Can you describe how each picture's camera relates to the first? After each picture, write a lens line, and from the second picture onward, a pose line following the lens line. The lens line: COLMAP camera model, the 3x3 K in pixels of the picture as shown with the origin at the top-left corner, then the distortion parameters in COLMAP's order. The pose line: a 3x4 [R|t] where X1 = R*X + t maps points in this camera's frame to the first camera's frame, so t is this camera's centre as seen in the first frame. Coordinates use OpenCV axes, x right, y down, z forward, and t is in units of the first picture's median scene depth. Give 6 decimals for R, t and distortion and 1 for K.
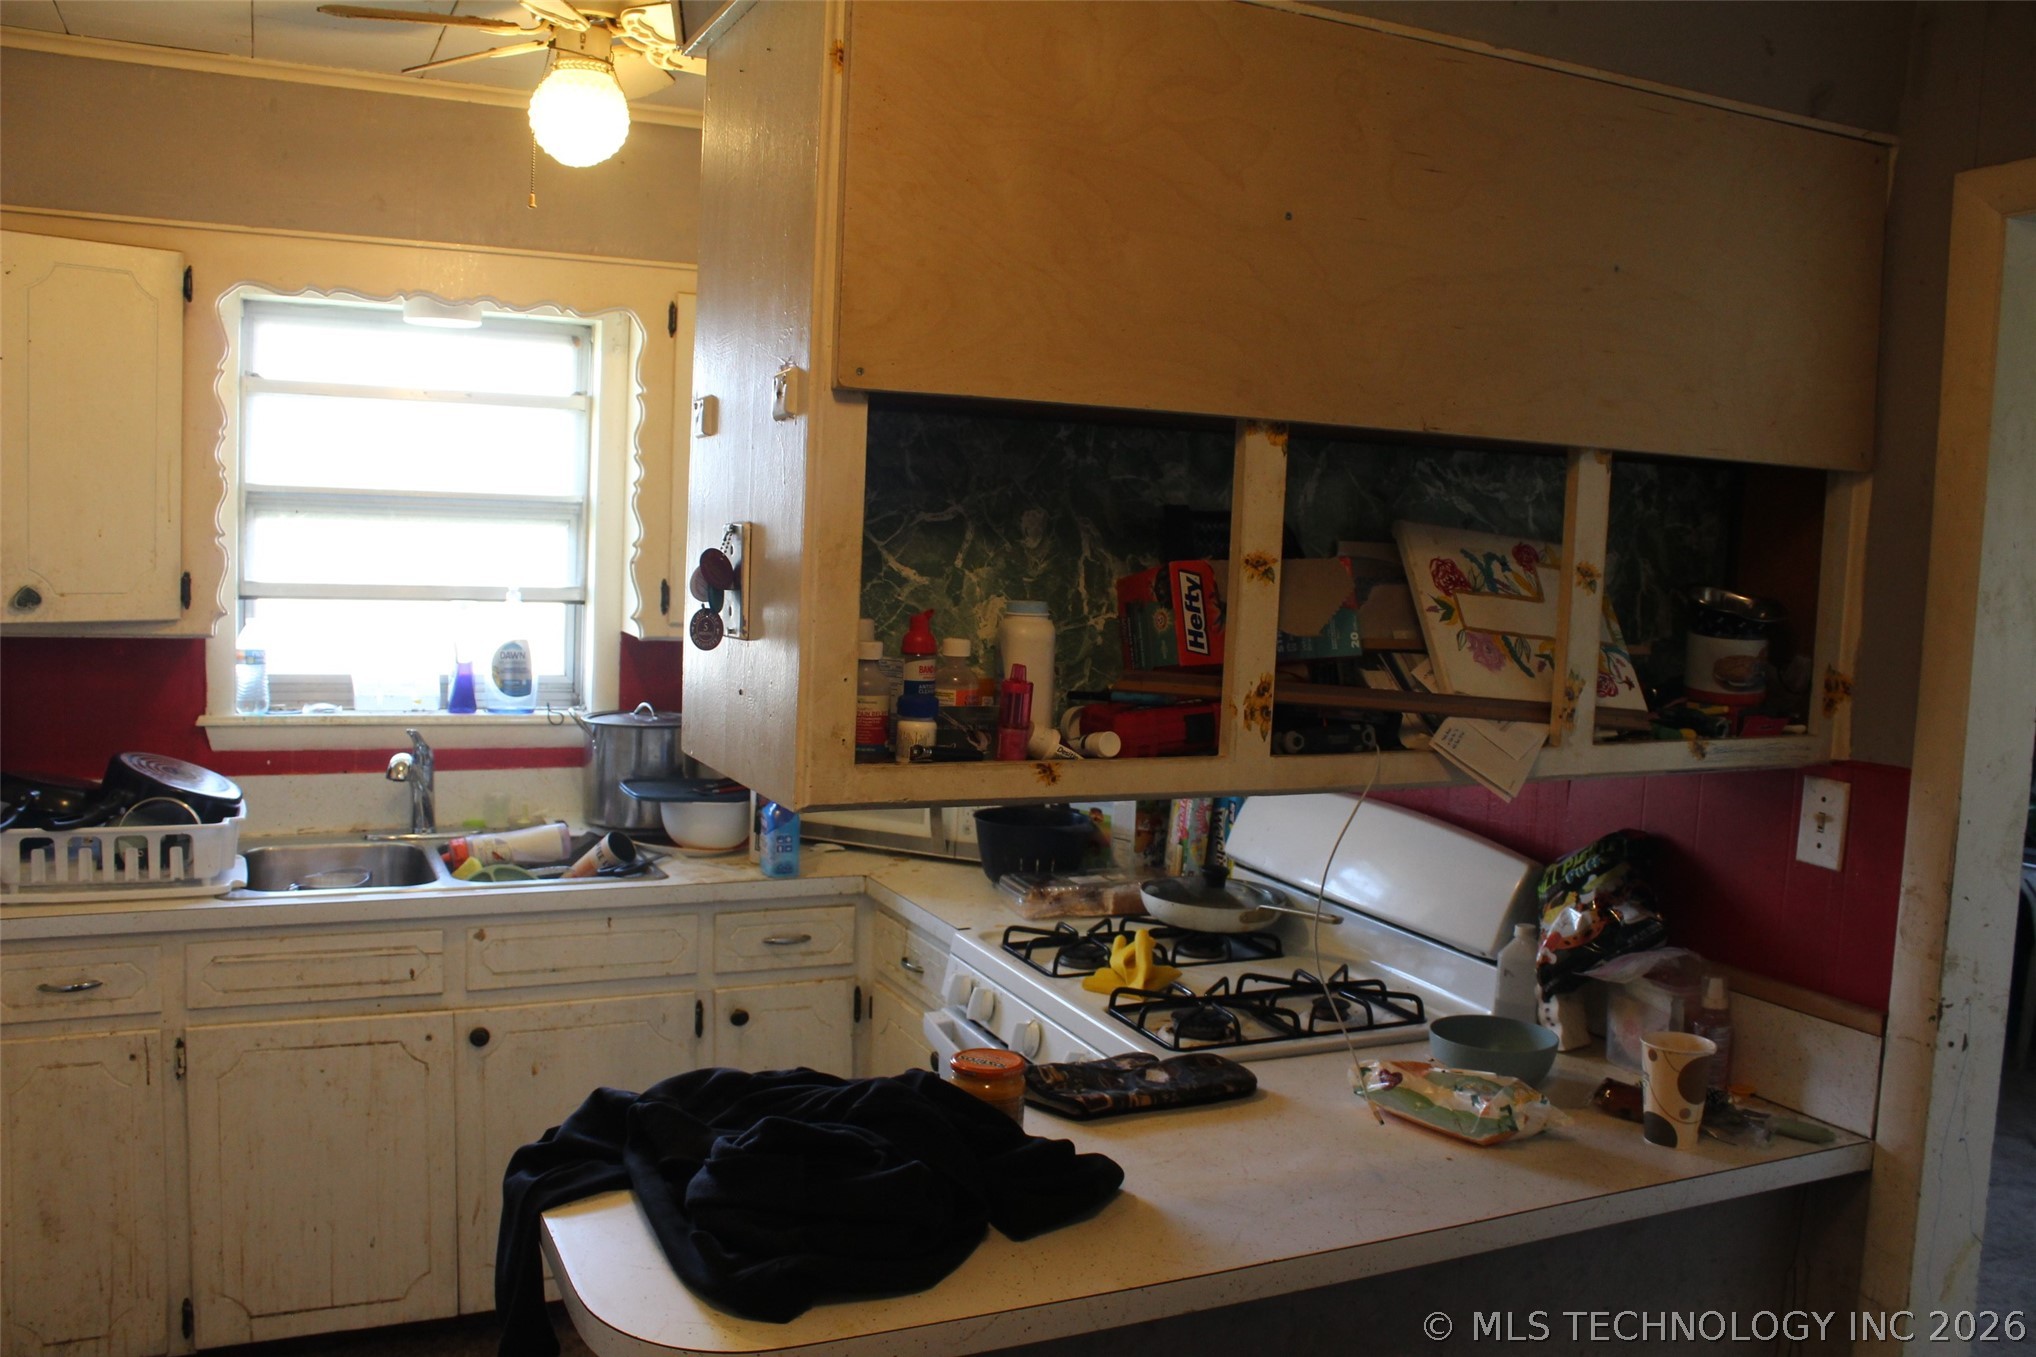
lens RADIAL K [[1713.8, 0, 1012.2], [0, 1713.8, 690.9], [0, 0, 1]] dist [-0.158183, 0.145115]
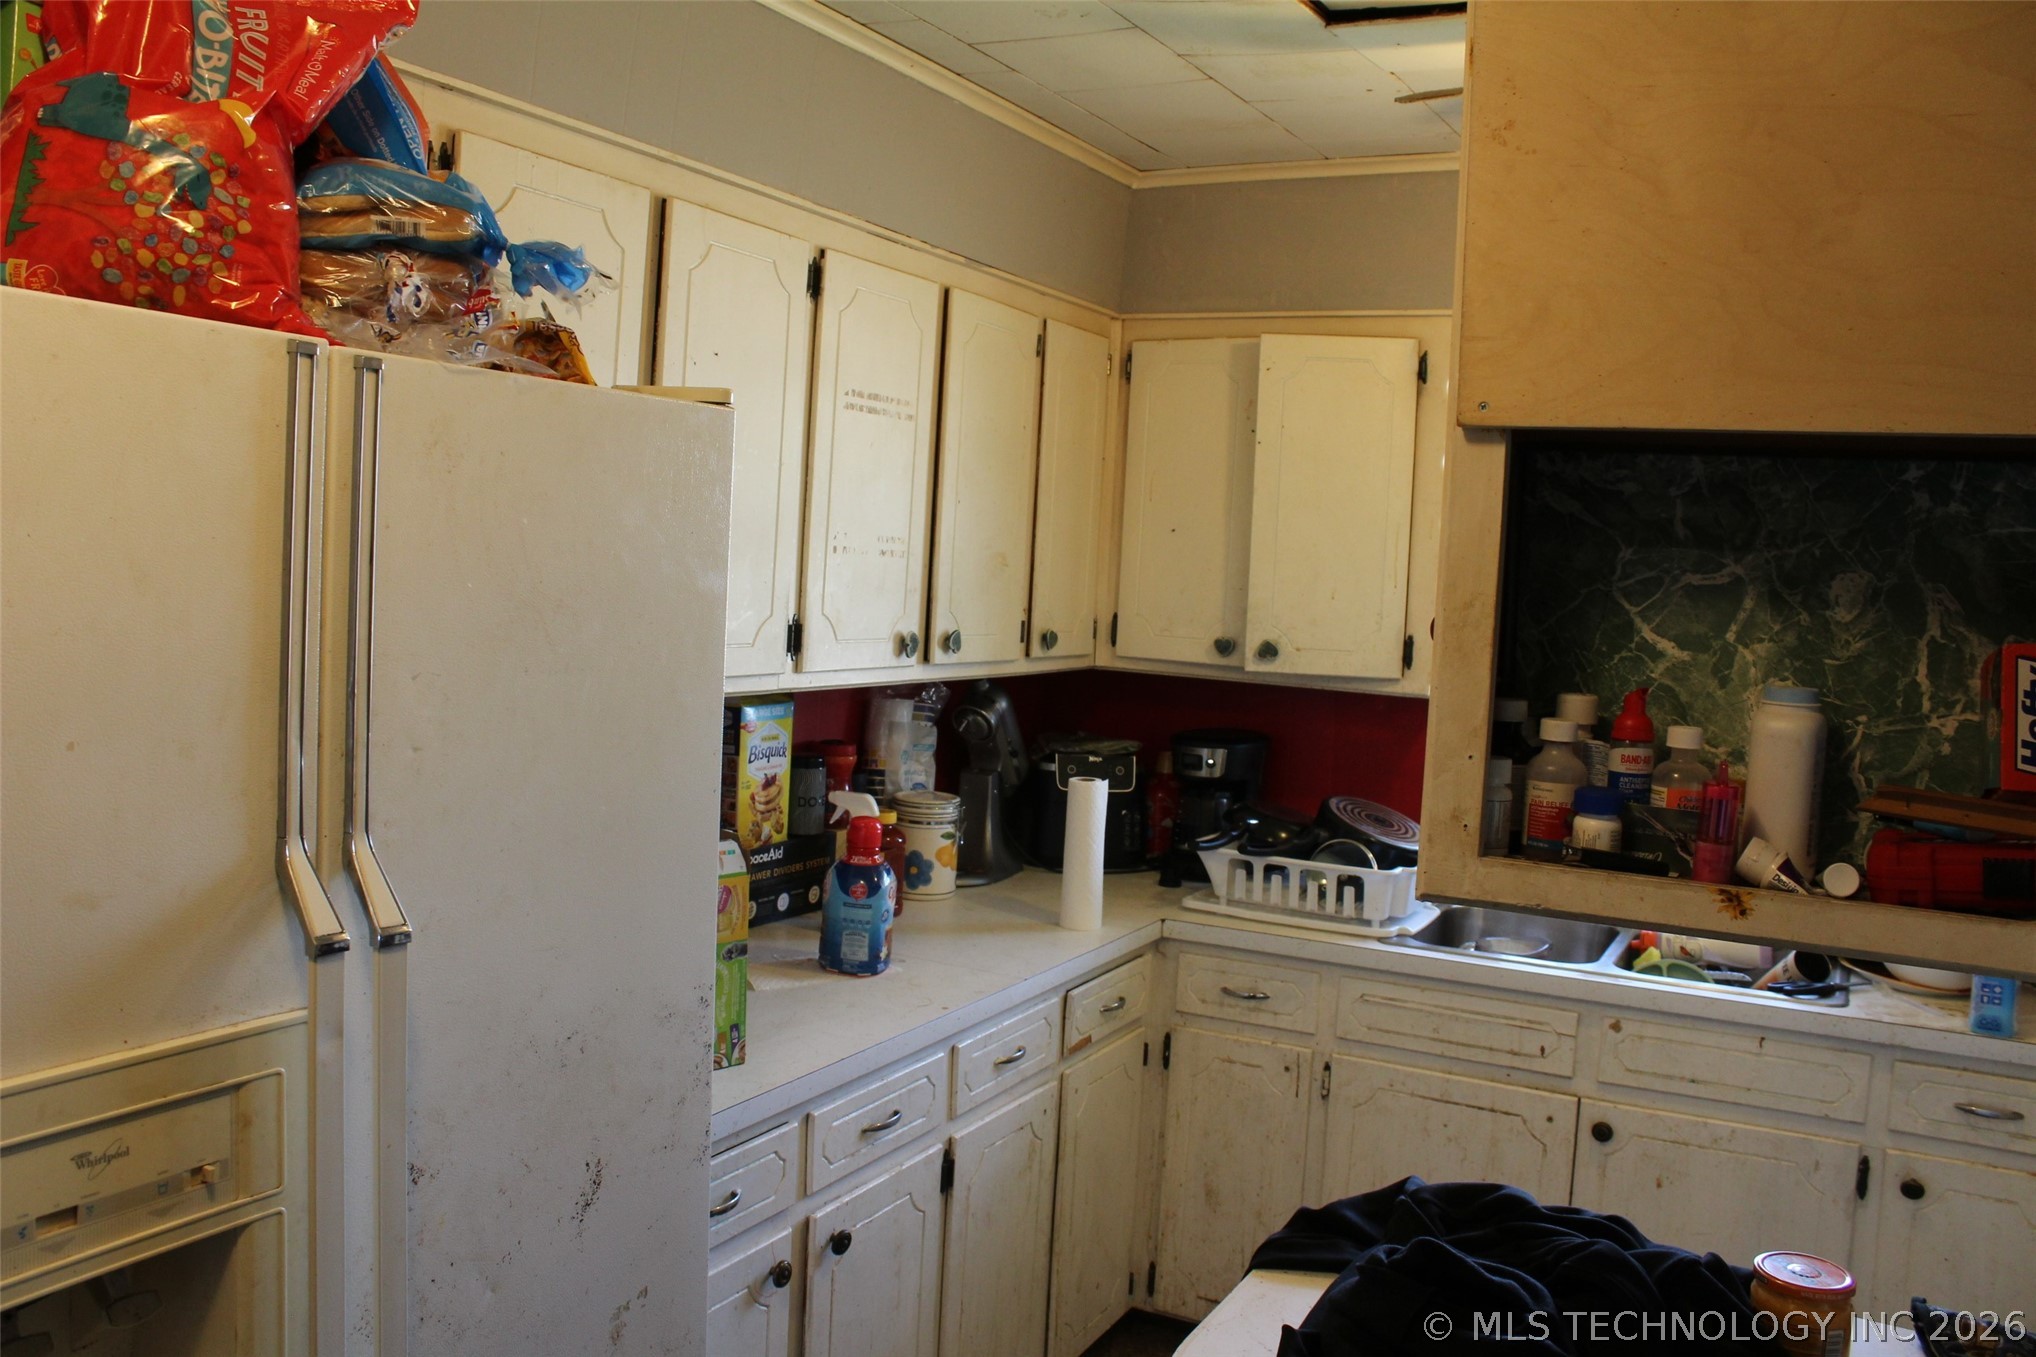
lens RADIAL K [[1713.8, 0, 1012.1], [0, 1713.8, 685.4], [0, 0, 1]] dist [-0.158183, 0.145115]
pose [[0.589445, 0.054240, -0.805985, 0.251478], [-0.099467, 0.995024, -0.005781, -0.007979], [0.801661, 0.083576, 0.591907, 0.158531]]
